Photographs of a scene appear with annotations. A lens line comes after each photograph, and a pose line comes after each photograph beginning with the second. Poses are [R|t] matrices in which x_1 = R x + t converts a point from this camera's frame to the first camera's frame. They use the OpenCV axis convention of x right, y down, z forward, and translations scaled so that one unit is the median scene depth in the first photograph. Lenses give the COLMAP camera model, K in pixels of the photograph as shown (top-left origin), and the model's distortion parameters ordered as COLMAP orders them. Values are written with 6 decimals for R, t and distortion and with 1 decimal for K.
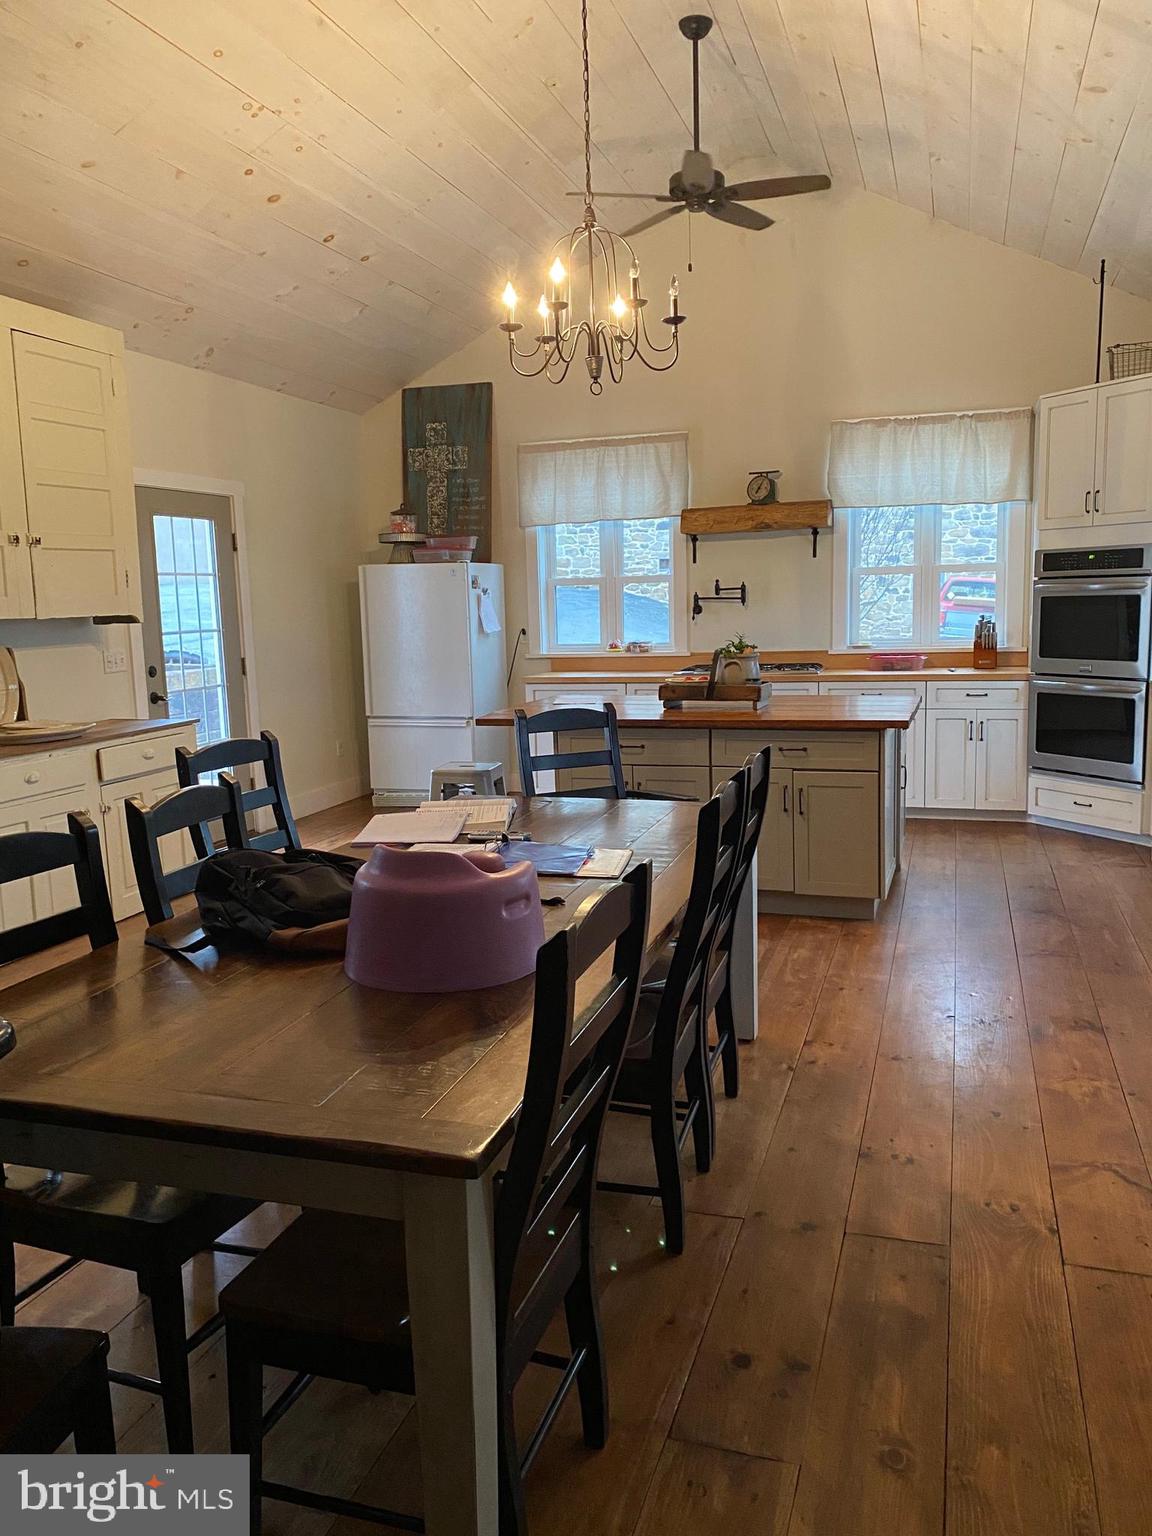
lens RADIAL K [[1231.2, 0, 580.1], [0, 1231.2, 757.1], [0, 0, 1]] dist [0.054470, -0.070373]
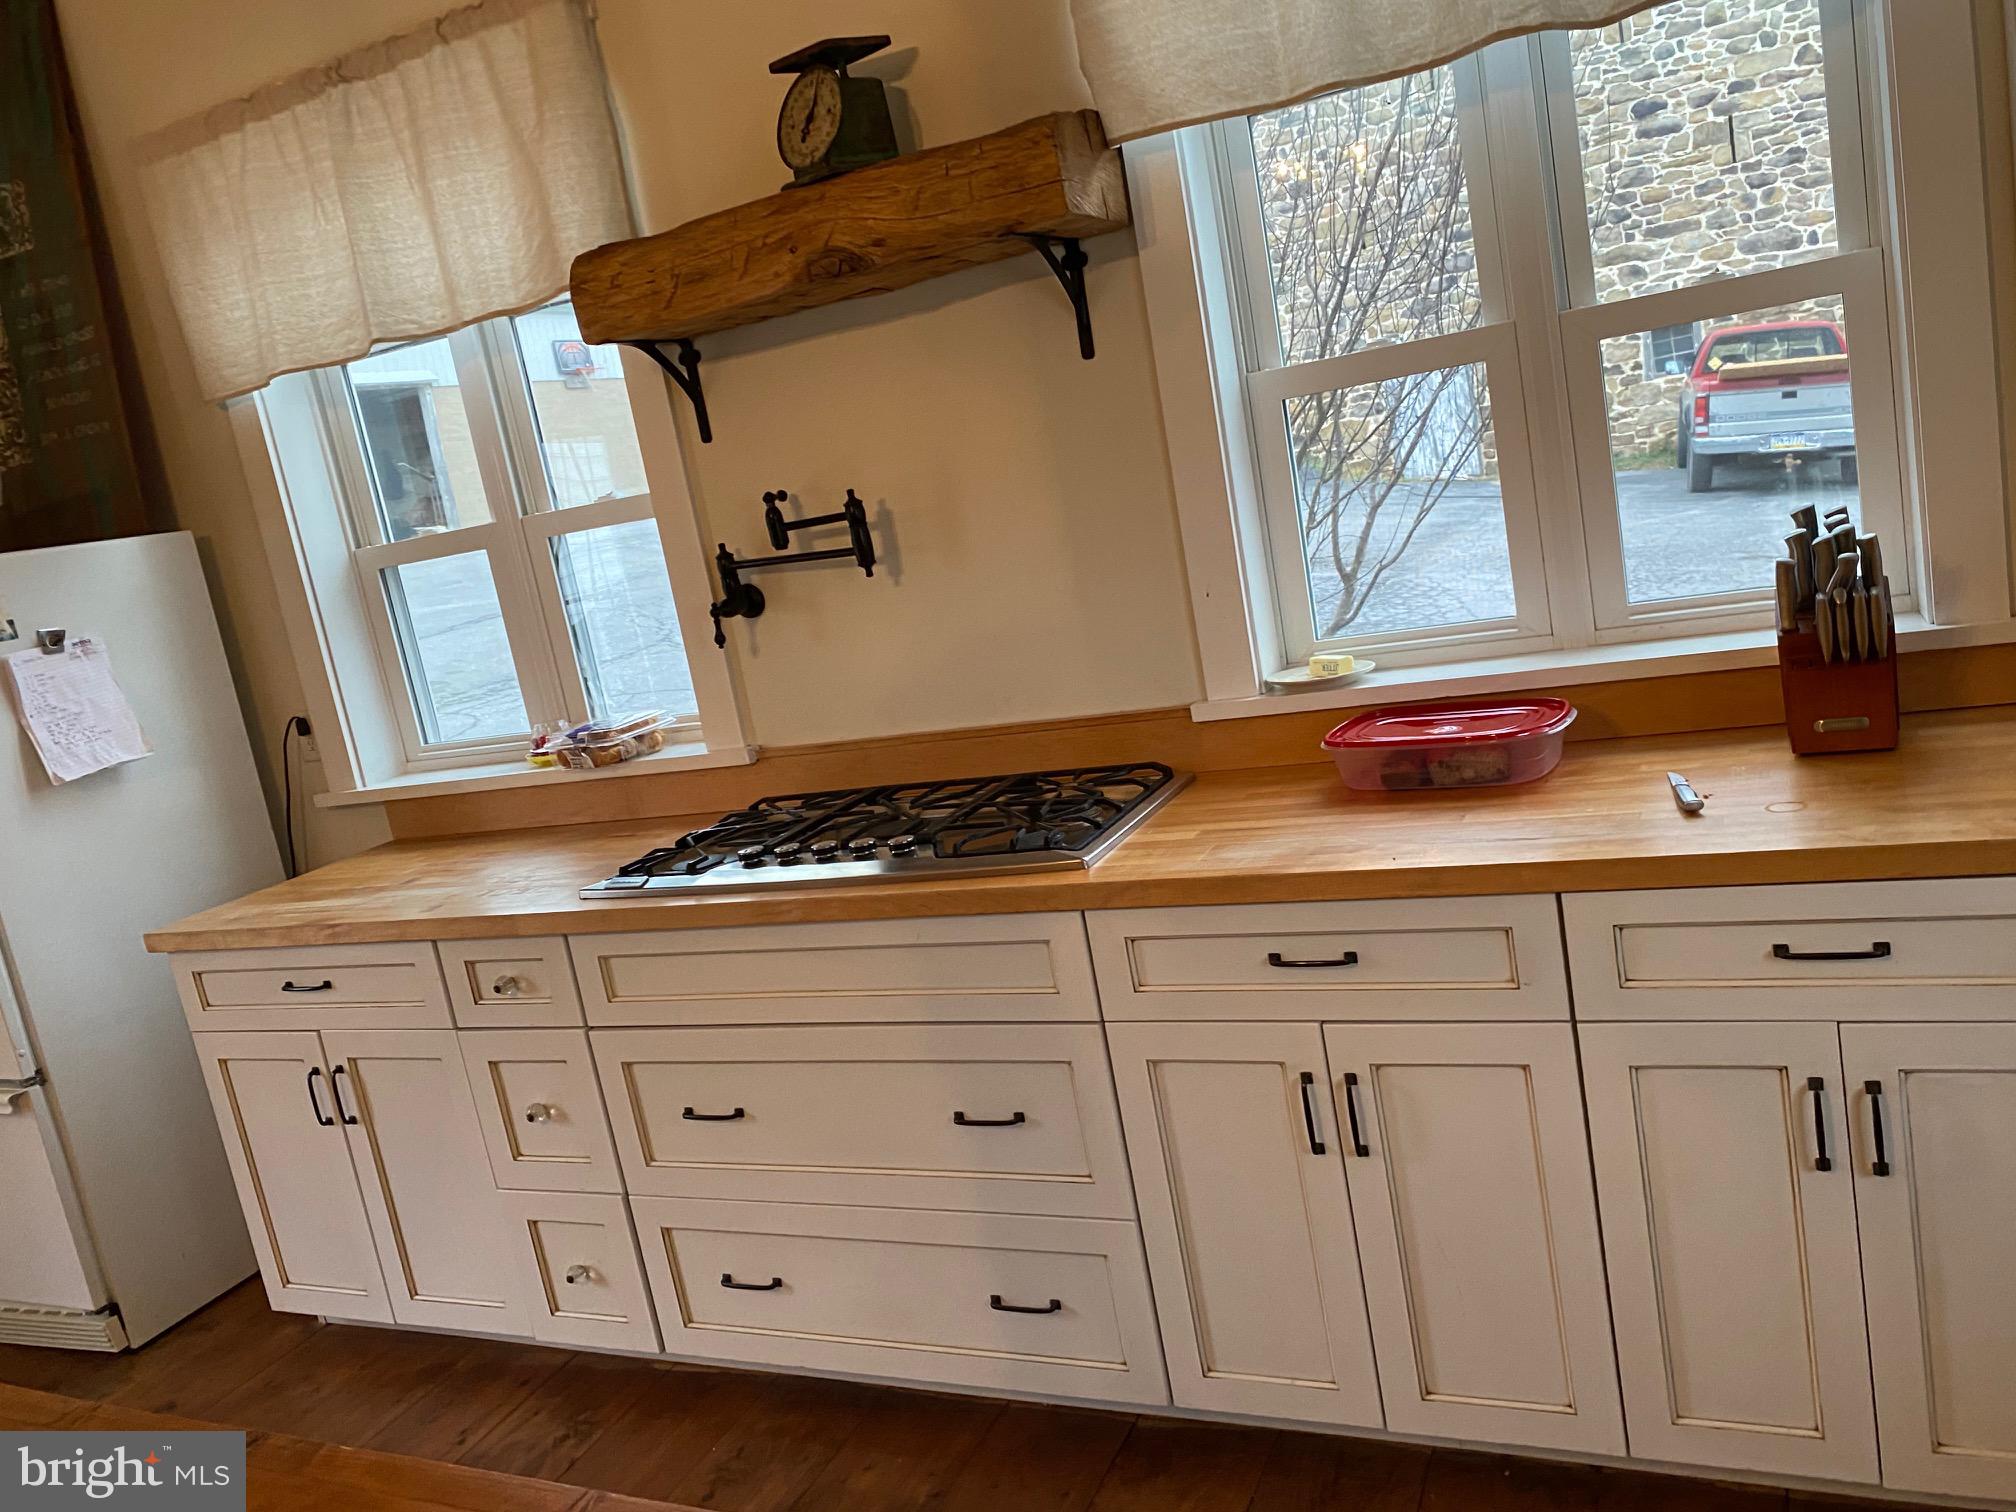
lens RADIAL K [[1598.3, 0, 1012.8], [0, 1598.3, 758.7], [0, 0, 1]] dist [0.046773, -0.087554]
pose [[0.981270, -0.124969, -0.146603, 0.199003], [0.133607, 0.989742, 0.050601, -0.091266], [0.138776, -0.069240, 0.987900, 0.618848]]
